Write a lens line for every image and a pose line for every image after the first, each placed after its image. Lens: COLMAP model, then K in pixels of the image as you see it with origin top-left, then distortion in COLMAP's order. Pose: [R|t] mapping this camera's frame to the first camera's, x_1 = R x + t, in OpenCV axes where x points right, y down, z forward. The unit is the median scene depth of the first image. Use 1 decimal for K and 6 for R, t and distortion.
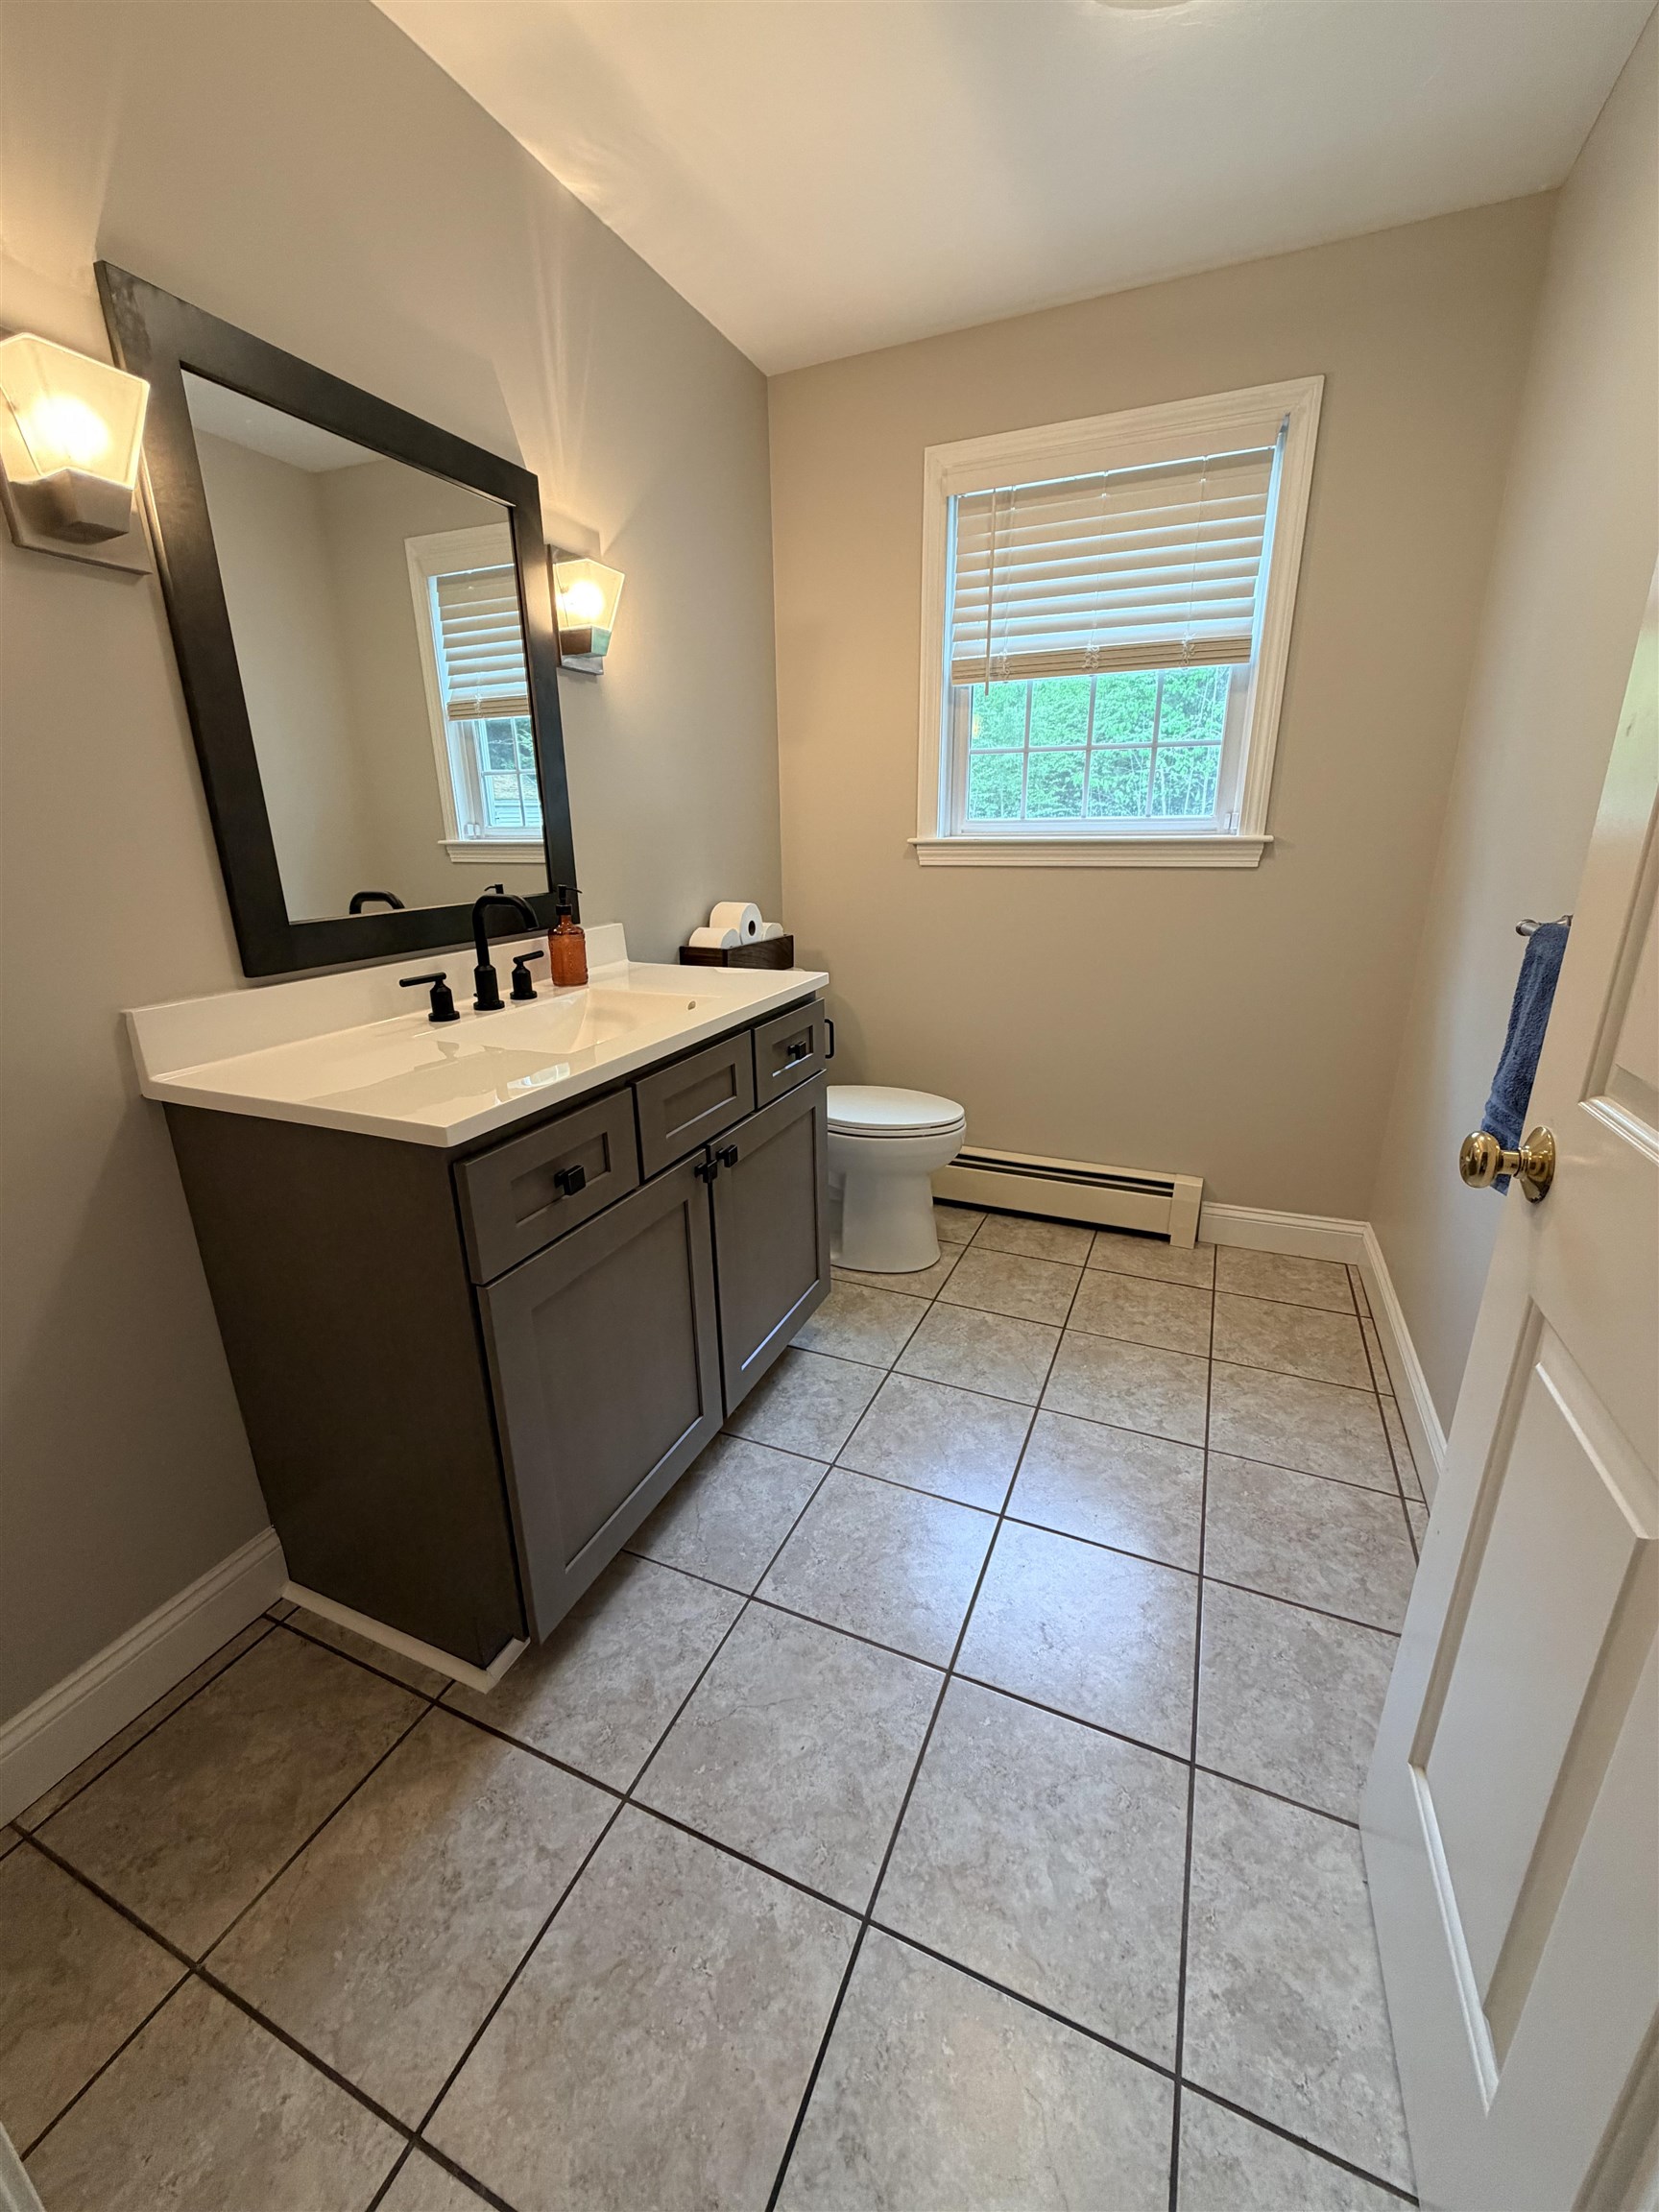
lens RADIAL K [[882.3, 0, 831.0], [0, 882.3, 1100.9], [0, 0, 1]] dist [0.000403, 0.000347]
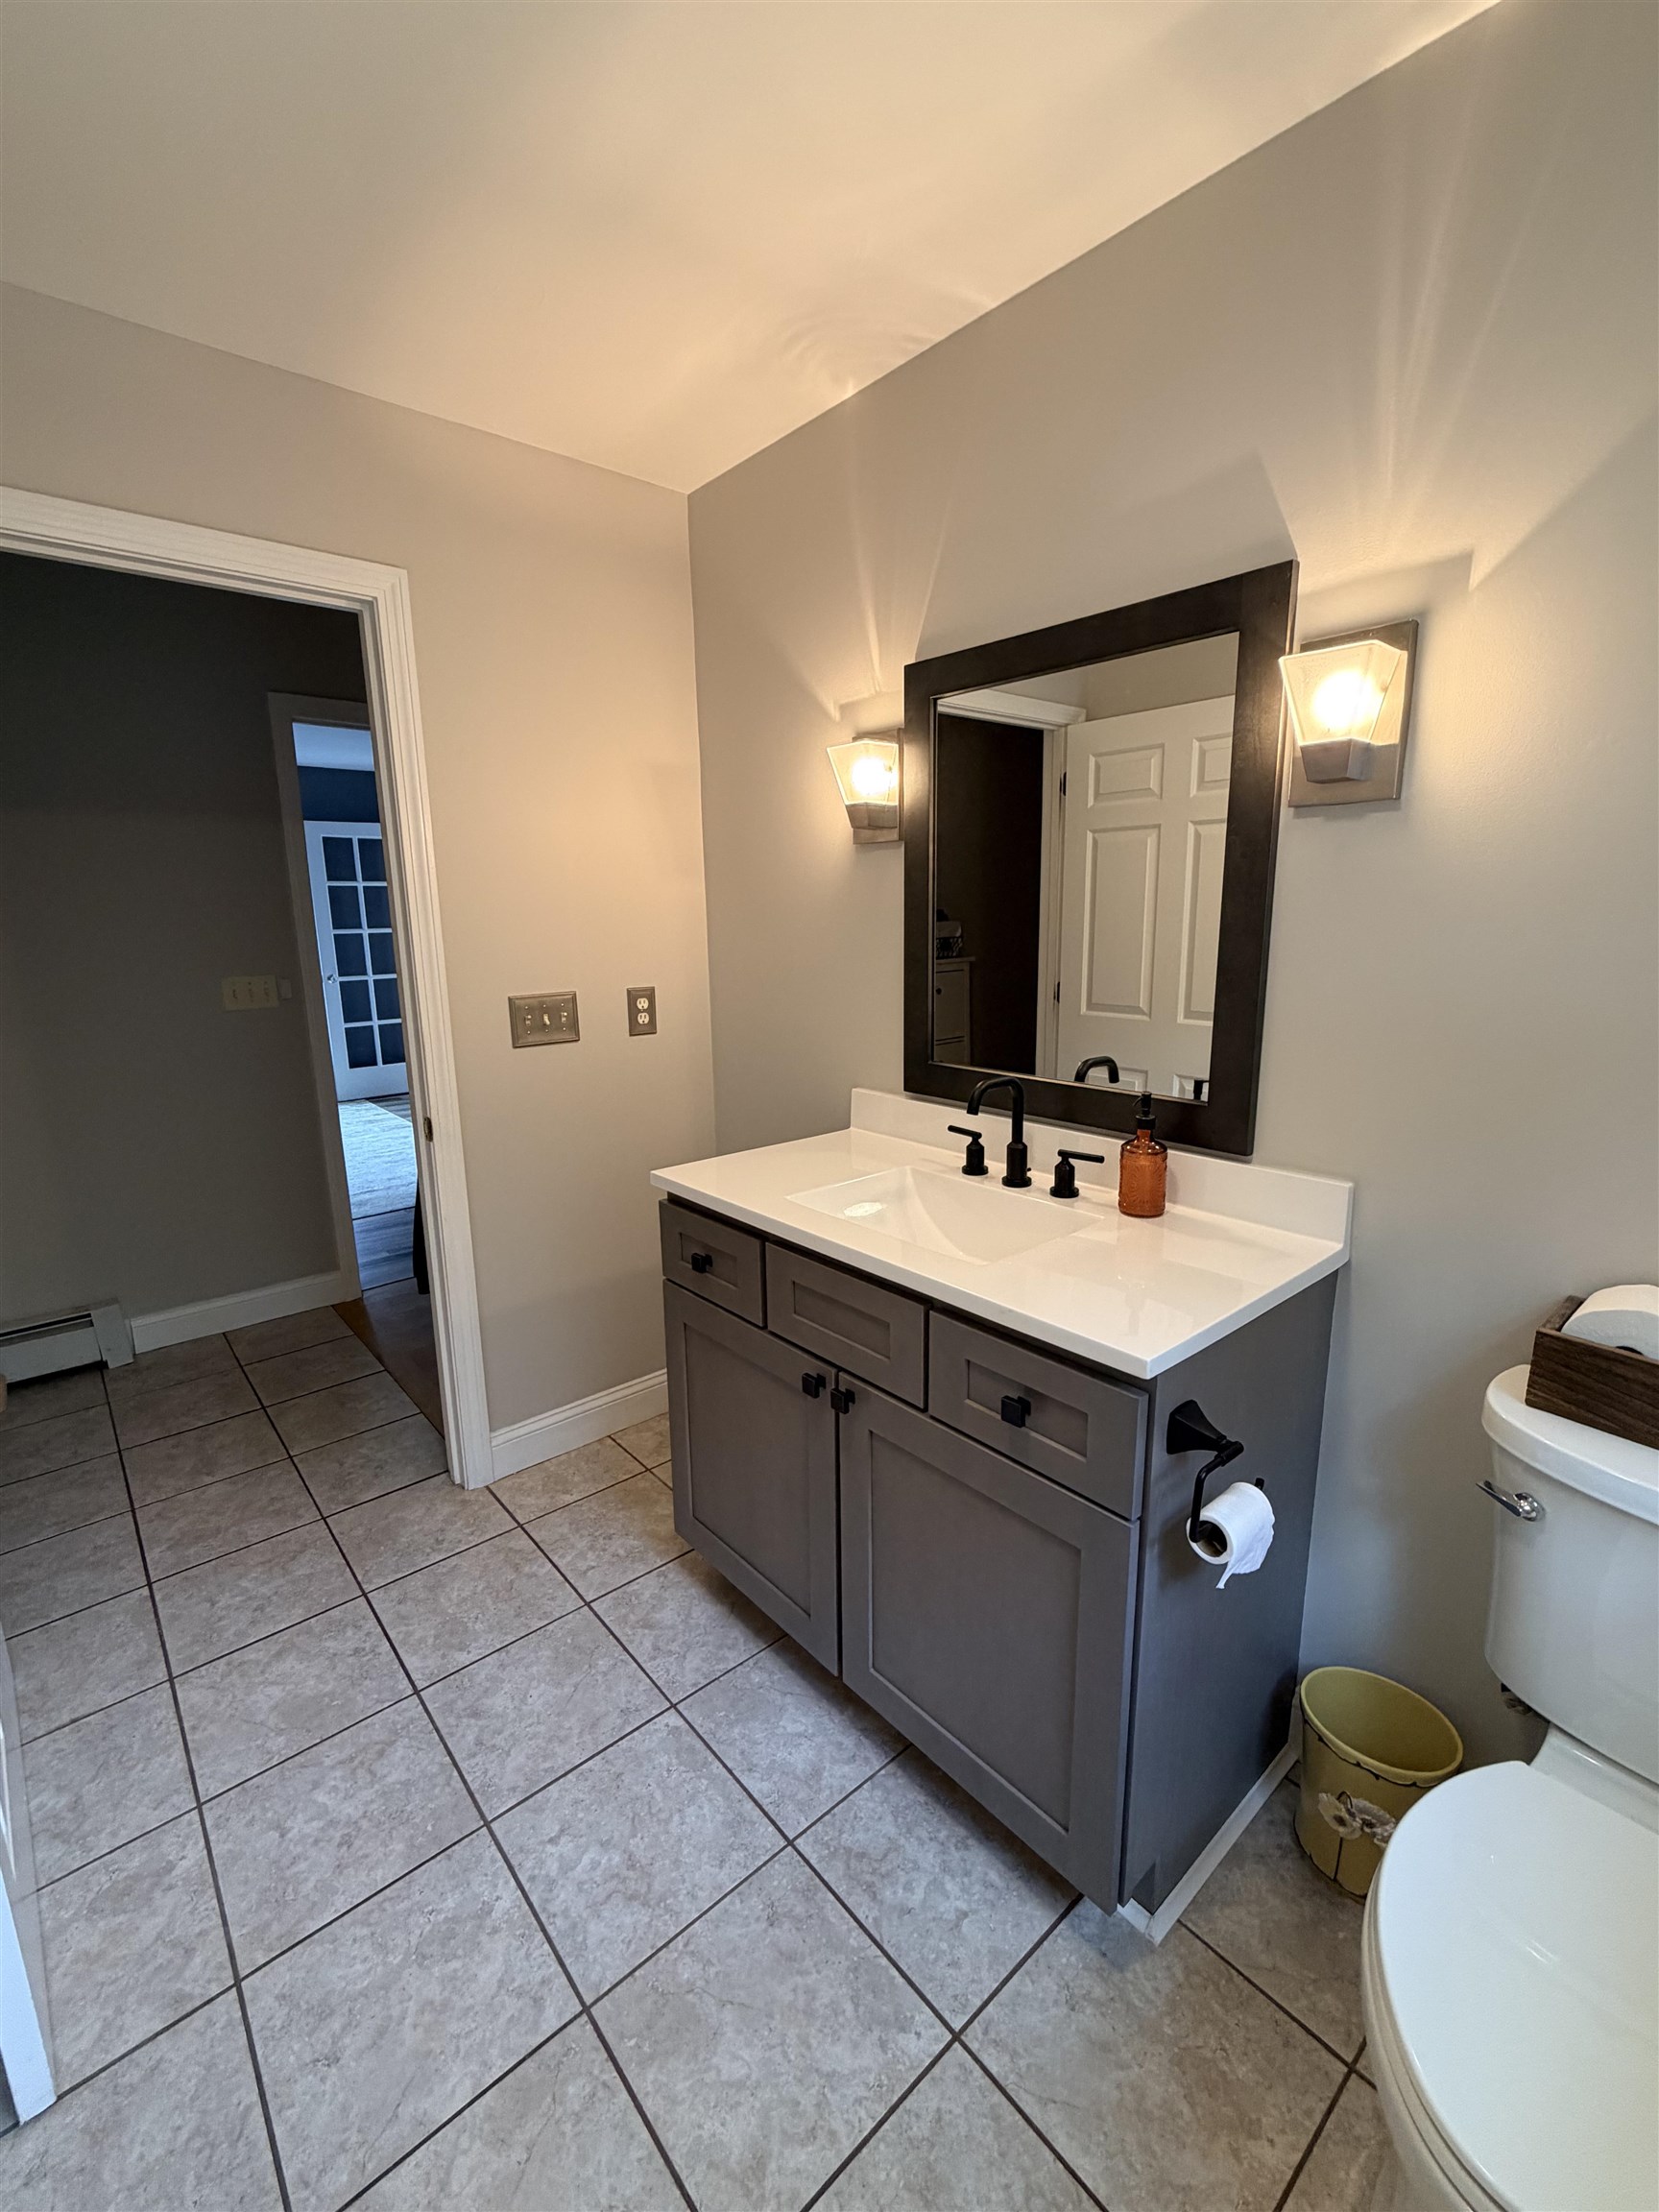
lens RADIAL K [[955.6, 0, 829.5], [0, 955.6, 1106.0], [0, 0, 1]] dist [-0.000545, 0.000036]
pose [[-0.438030, 0.207175, -0.874762, 0.665303], [-0.253687, 0.905044, 0.341378, -0.529180], [0.862423, 0.371449, -0.343879, 1.228471]]
